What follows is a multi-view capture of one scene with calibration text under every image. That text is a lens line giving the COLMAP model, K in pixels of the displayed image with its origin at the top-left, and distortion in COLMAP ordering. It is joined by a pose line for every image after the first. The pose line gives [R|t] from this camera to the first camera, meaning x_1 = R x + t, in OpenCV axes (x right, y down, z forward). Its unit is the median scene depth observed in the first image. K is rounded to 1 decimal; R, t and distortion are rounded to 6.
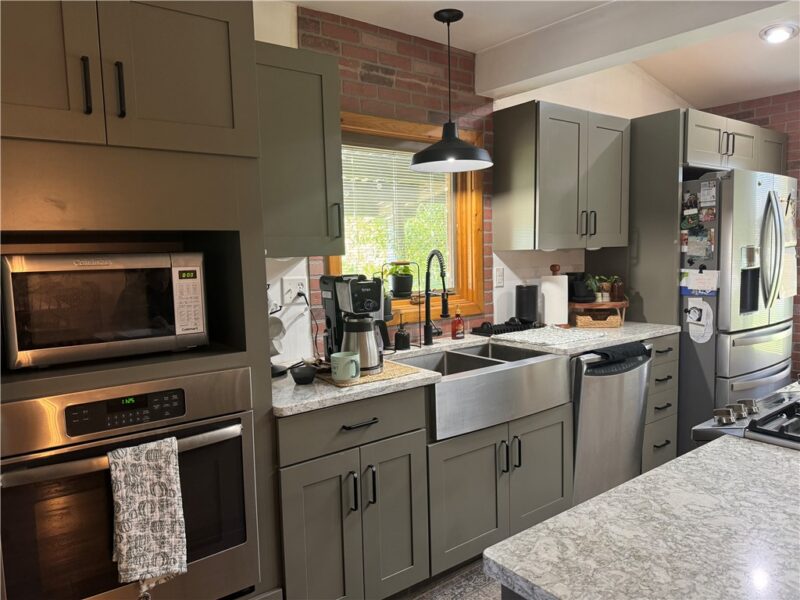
lens RADIAL K [[560.0, 0, 400.5], [0, 560.0, 302.6], [0, 0, 1]] dist [0.066376, -0.087255]
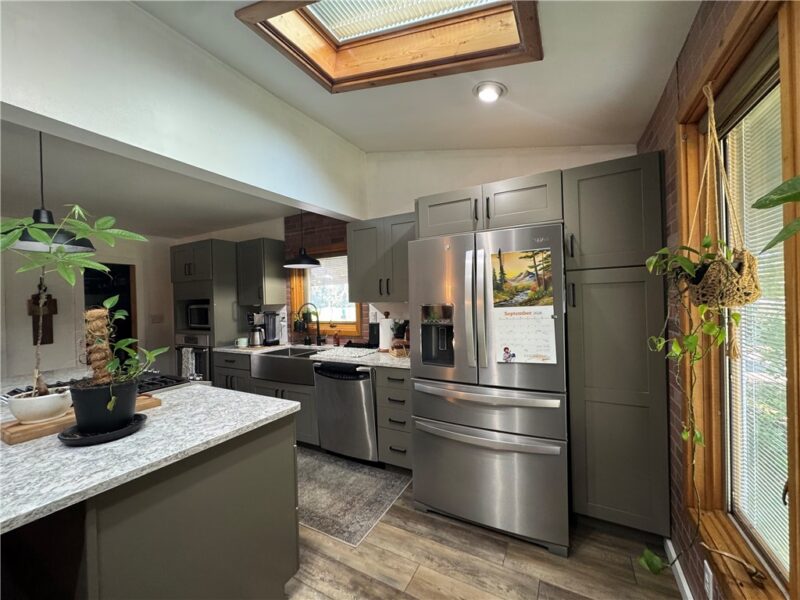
lens RADIAL K [[318.2, 0, 400.0], [0, 318.2, 300.0], [0, 0, 1]] dist [0.002420, -0.000234]
pose [[0.420481, 0.016977, -0.907143, 1.229684], [-0.066876, 0.997685, -0.012327, -0.101168], [0.904833, 0.065849, 0.420643, 0.706404]]
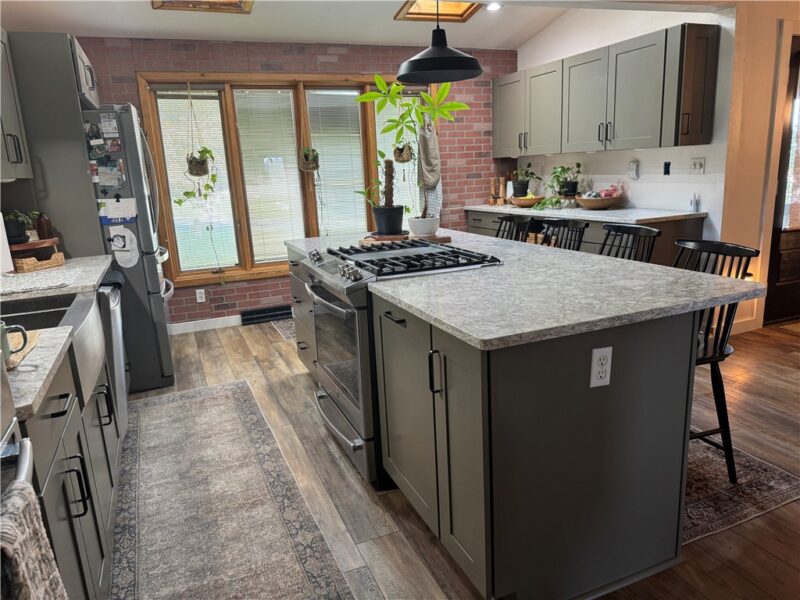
lens RADIAL K [[560.0, 0, 400.5], [0, 560.0, 302.6], [0, 0, 1]] dist [0.066376, -0.087255]
pose [[0.236208, -0.212739, 0.948129, -0.411811], [0.132551, 0.973673, 0.185448, 0.005339], [-0.962619, 0.081871, 0.258188, 0.242315]]
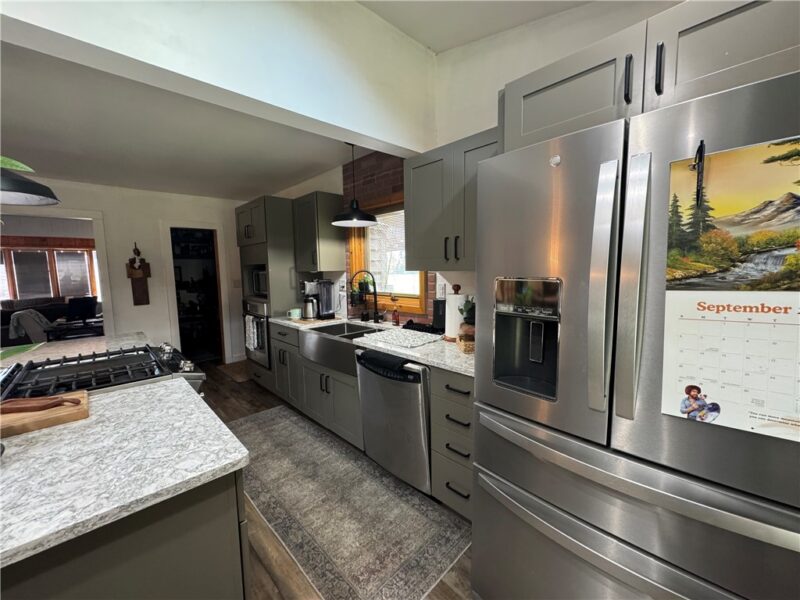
lens RADIAL K [[318.2, 0, 400.0], [0, 318.2, 300.0], [0, 0, 1]] dist [0.002420, -0.000234]
pose [[0.130510, 0.124471, -0.983603, 0.985427], [-0.077747, 0.990318, 0.115005, -0.111379], [0.988394, 0.061463, 0.138924, 0.872723]]
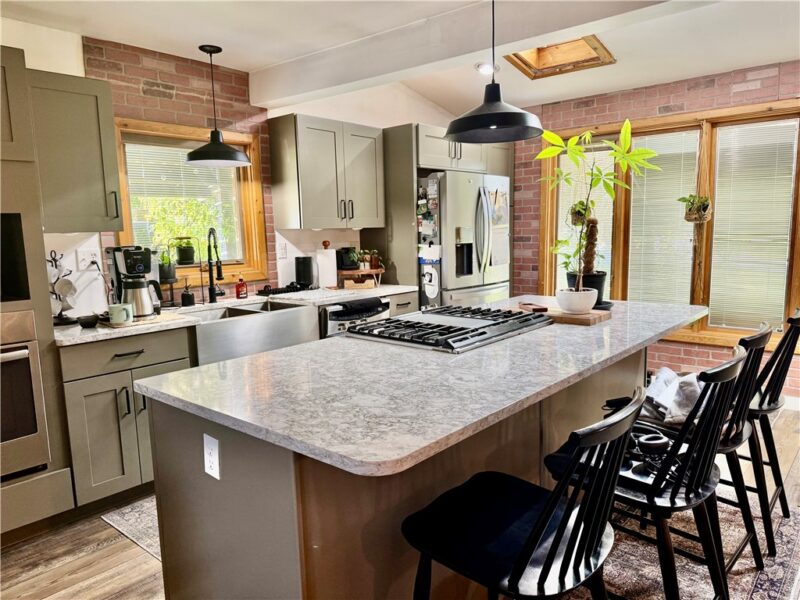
lens RADIAL K [[564.3, 0, 411.0], [0, 564.3, 303.4], [0, 0, 1]] dist [0.083370, -0.130850]
pose [[0.976101, -0.024059, 0.215981, 0.197032], [0.016410, 0.999175, 0.037140, 0.033975], [-0.216696, -0.032708, 0.975691, -0.340578]]
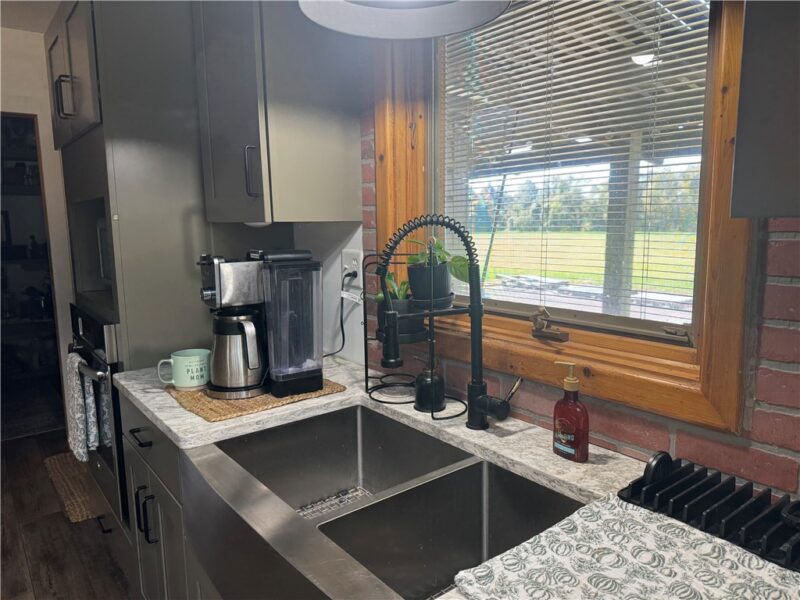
lens RADIAL K [[560.0, 0, 400.5], [0, 560.0, 302.6], [0, 0, 1]] dist [0.066376, -0.087255]
pose [[0.032652, 0.169799, -0.984938, 0.456052], [-0.078835, 0.982830, 0.166822, -0.088303], [0.996353, 0.072200, 0.045478, 0.853613]]
